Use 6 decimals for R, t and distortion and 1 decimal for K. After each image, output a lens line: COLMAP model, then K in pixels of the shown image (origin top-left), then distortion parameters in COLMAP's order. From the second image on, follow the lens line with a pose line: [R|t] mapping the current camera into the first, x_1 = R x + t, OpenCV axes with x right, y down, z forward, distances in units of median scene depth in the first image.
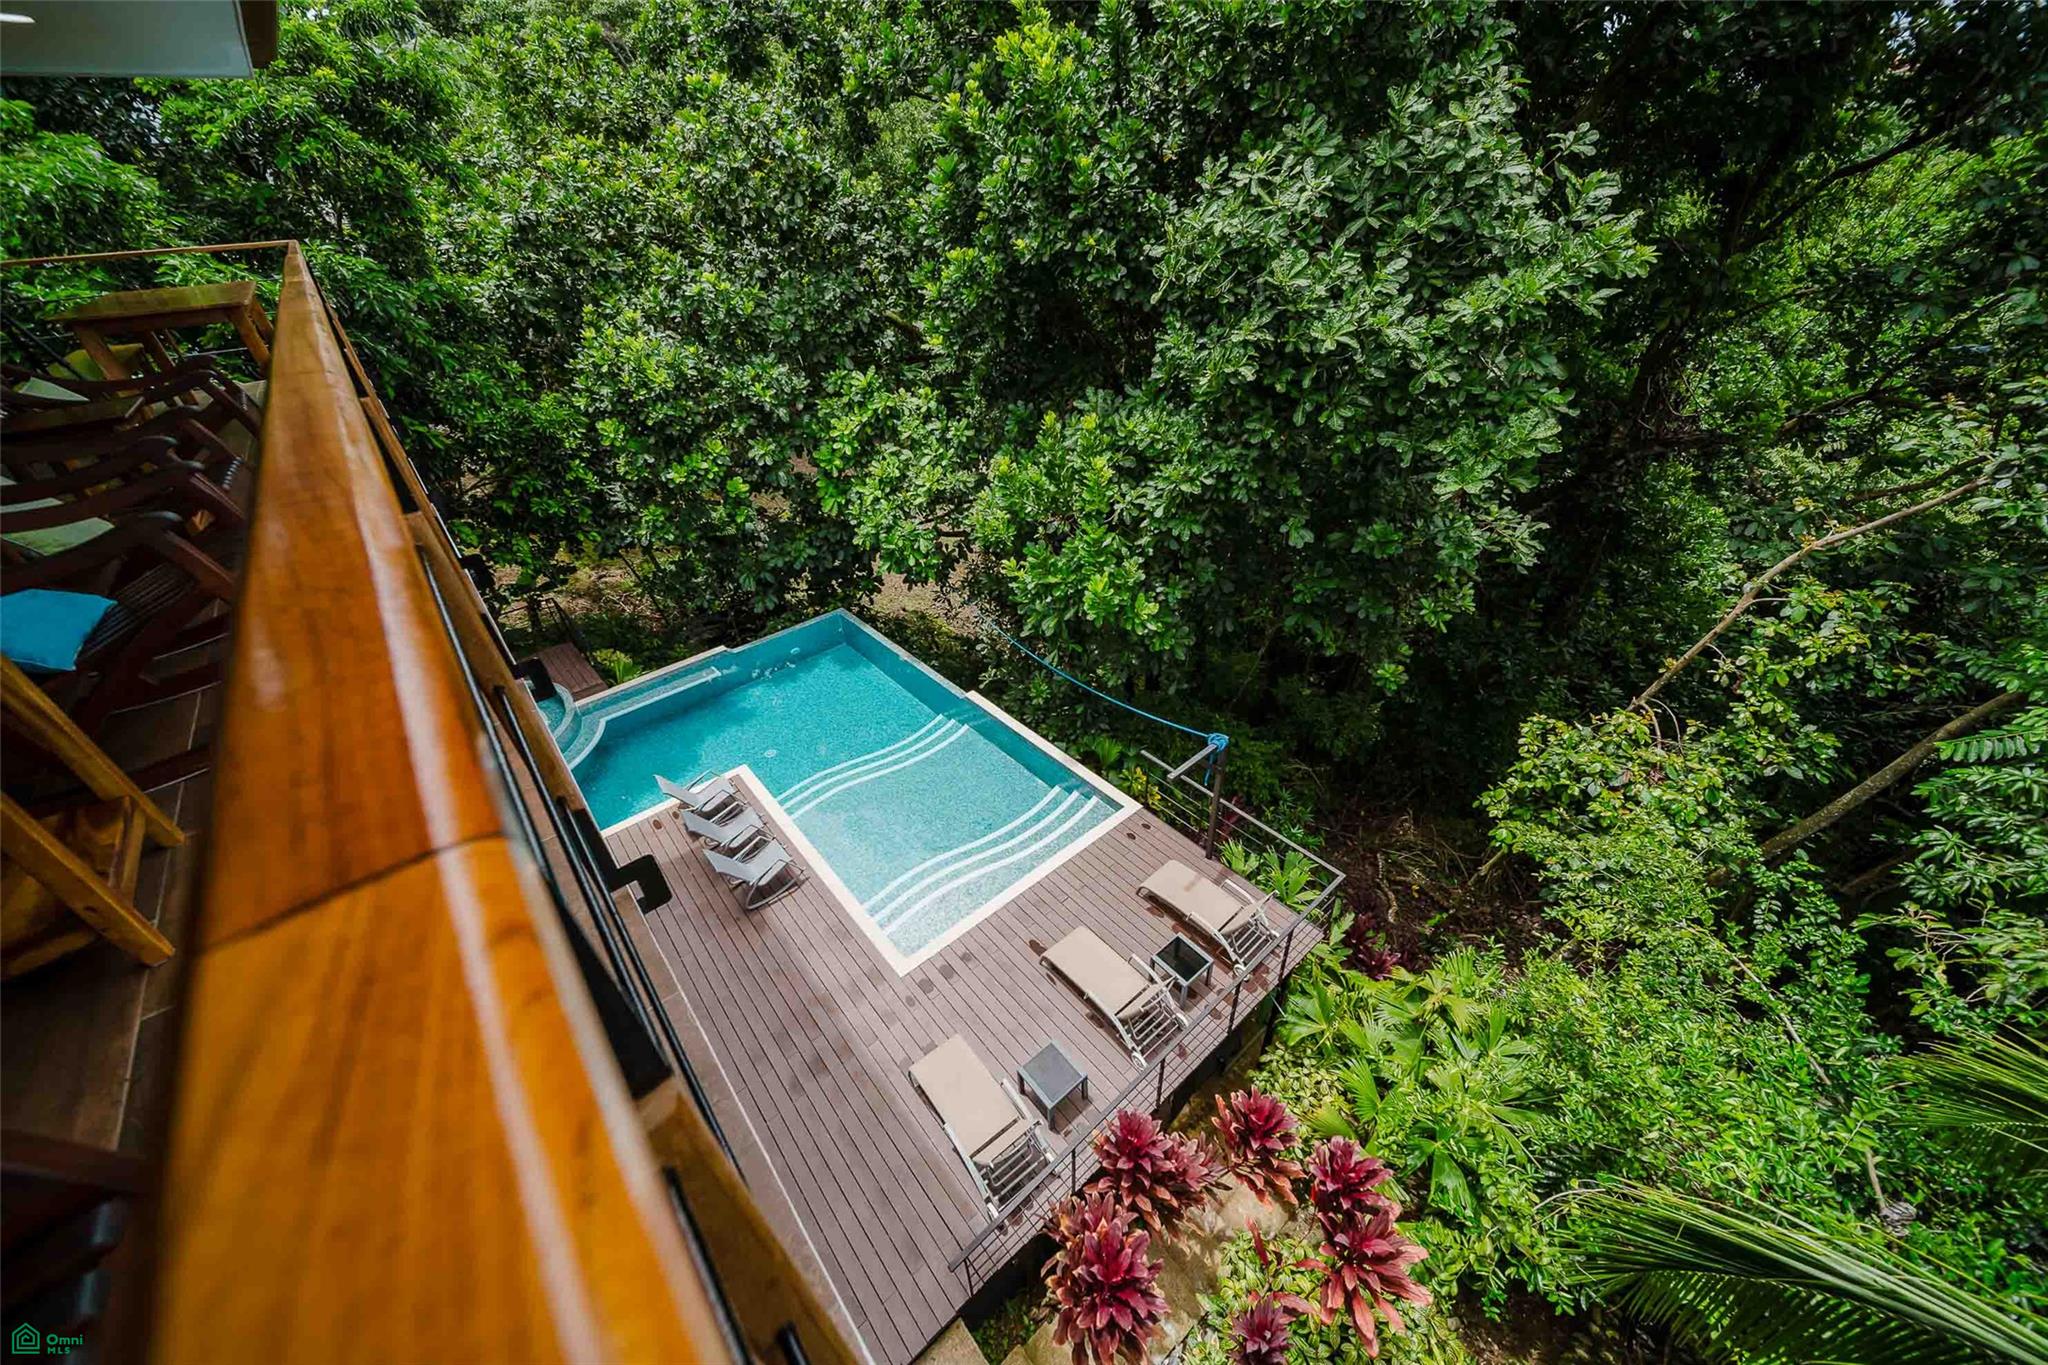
lens RADIAL K [[720.8, 0, 1026.4], [0, 720.8, 692.3], [0, 0, 1]] dist [0.001390, 0.000021]
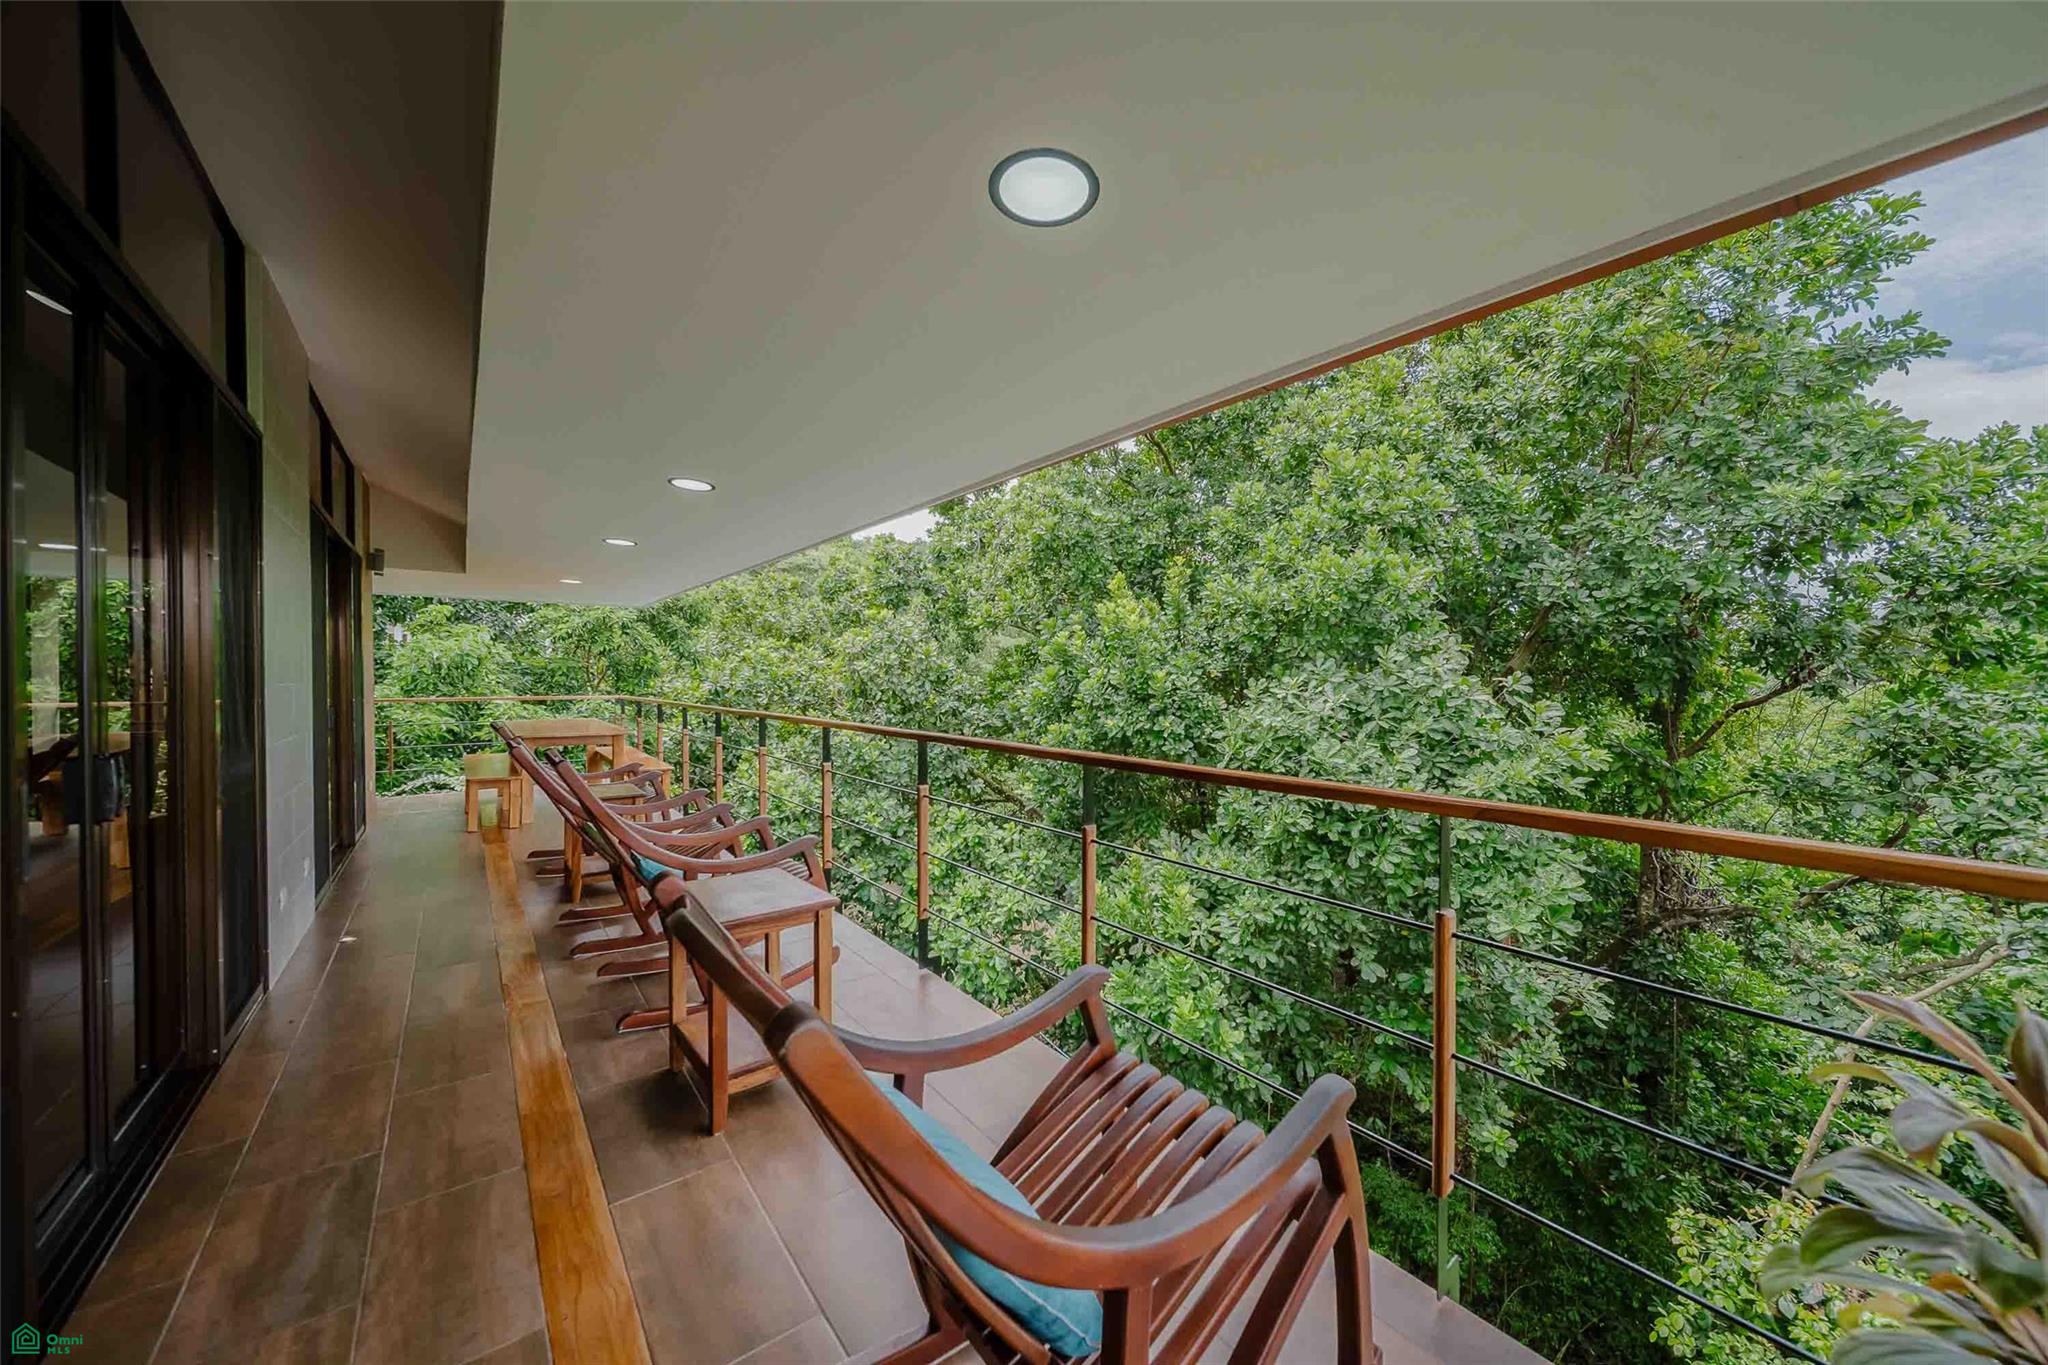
lens RADIAL K [[720.8, 0, 1034.7], [0, 720.8, 678.2], [0, 0, 1]] dist [0.001390, 0.000021]
pose [[0.997985, 0.047088, -0.042524, -0.091676], [-0.062960, 0.817913, -0.571887, 0.070477], [0.007852, 0.573412, 0.819229, -0.123846]]
